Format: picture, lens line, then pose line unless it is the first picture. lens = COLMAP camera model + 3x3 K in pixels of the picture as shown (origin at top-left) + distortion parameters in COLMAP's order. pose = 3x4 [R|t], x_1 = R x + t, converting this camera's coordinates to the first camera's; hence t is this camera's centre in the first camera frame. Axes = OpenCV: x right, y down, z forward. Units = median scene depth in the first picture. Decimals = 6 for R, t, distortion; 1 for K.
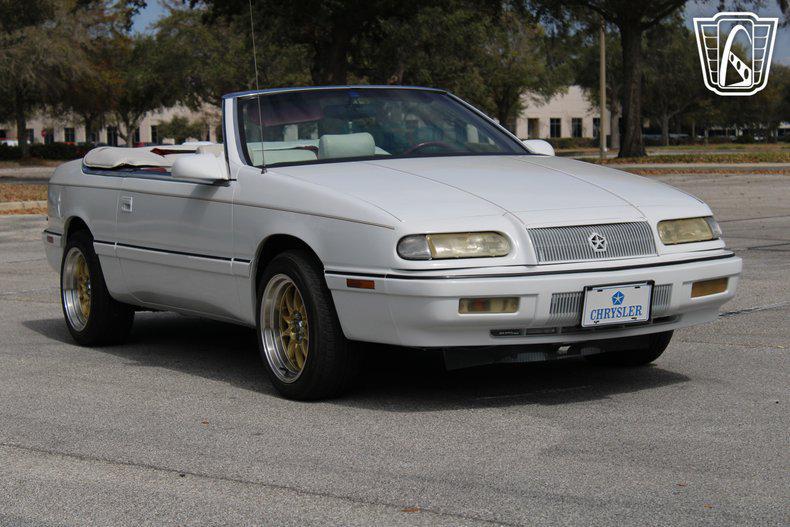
lens RADIAL K [[1780.9, 0, 390.2], [0, 1780.9, 260.5], [0, 0, 1]] dist [0.104256, 0.000000]
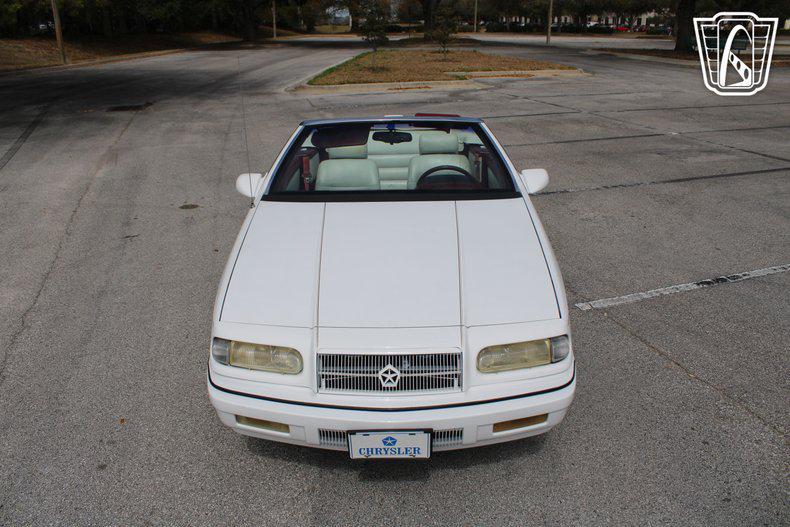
lens RADIAL K [[633.3, 0, 394.5], [0, 633.3, 265.5], [0, 0, 1]] dist [-0.109868, 0.025668]
pose [[0.881762, 0.188892, -0.432222, 0.251884], [-0.049109, 0.948100, 0.314157, -0.174323], [0.469131, -0.255786, 0.845275, 0.698928]]
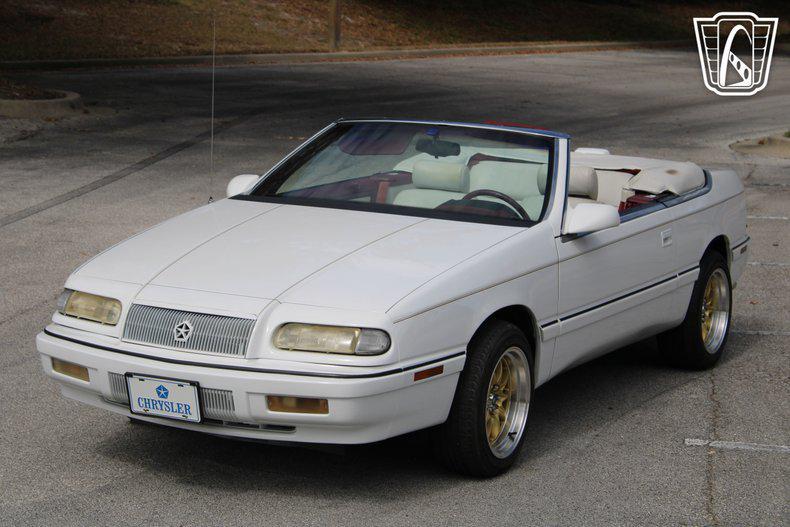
lens RADIAL K [[1780.9, 0, 389.5], [0, 1780.9, 259.3], [0, 0, 1]] dist [0.104256, 0.000000]
pose [[0.558194, 0.170107, -0.812086, 0.932162], [-0.106314, 0.985354, 0.133325, -0.184454], [0.822871, 0.011915, 0.568103, 0.525329]]
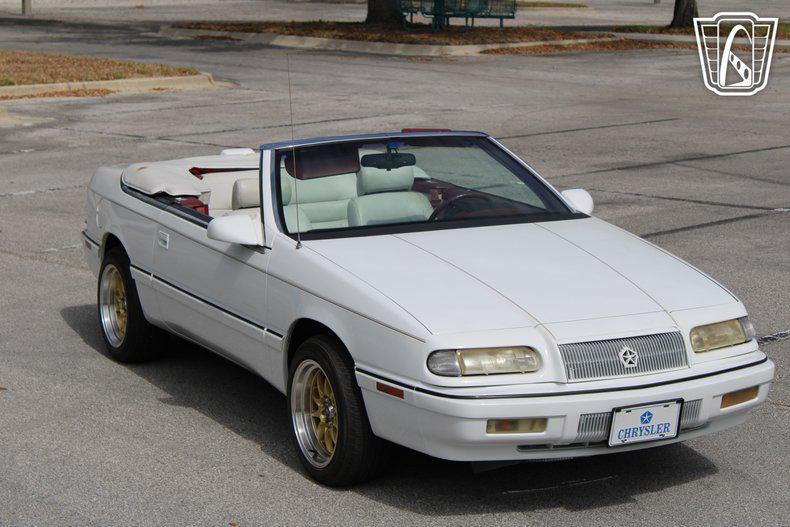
lens RADIAL K [[1780.9, 0, 399.3], [0, 1780.9, 263.1], [0, 0, 1]] dist [0.104256, 0.000000]
pose [[0.999323, 0.031431, -0.019132, 0.005295], [-0.029433, 0.994847, 0.097025, -0.151426], [0.022083, -0.096397, 0.995098, 0.007682]]
